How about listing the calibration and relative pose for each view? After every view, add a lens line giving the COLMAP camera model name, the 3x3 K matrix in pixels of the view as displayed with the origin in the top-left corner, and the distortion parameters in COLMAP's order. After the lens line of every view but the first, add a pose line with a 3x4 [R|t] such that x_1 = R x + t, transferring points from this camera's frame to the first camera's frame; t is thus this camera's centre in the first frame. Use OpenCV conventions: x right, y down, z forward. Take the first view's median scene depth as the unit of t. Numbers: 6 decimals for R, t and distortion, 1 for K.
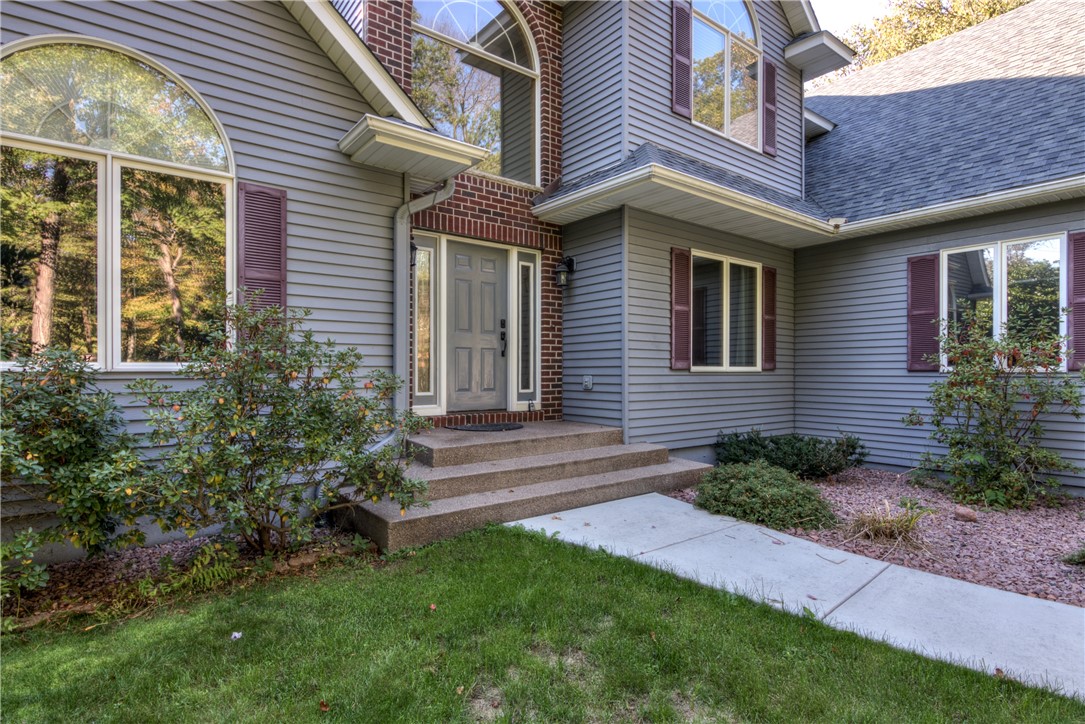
lens RADIAL K [[563.1, 0, 537.9], [0, 563.1, 367.2], [0, 0, 1]] dist [-0.003101, -0.007200]
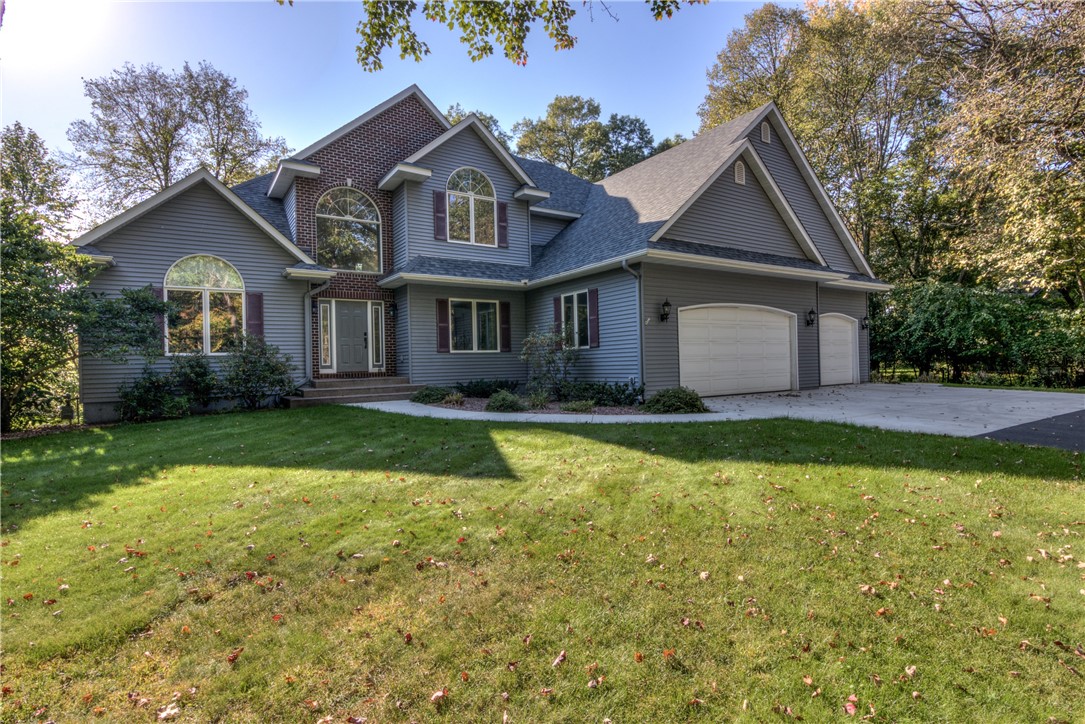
lens RADIAL K [[563.1, 0, 547.5], [0, 563.1, 356.0], [0, 0, 1]] dist [-0.003101, -0.007200]
pose [[0.997188, -0.023881, -0.071031, 0.829344], [0.023355, 0.999693, -0.008223, 0.047581], [0.071205, 0.006541, 0.997440, -1.217212]]
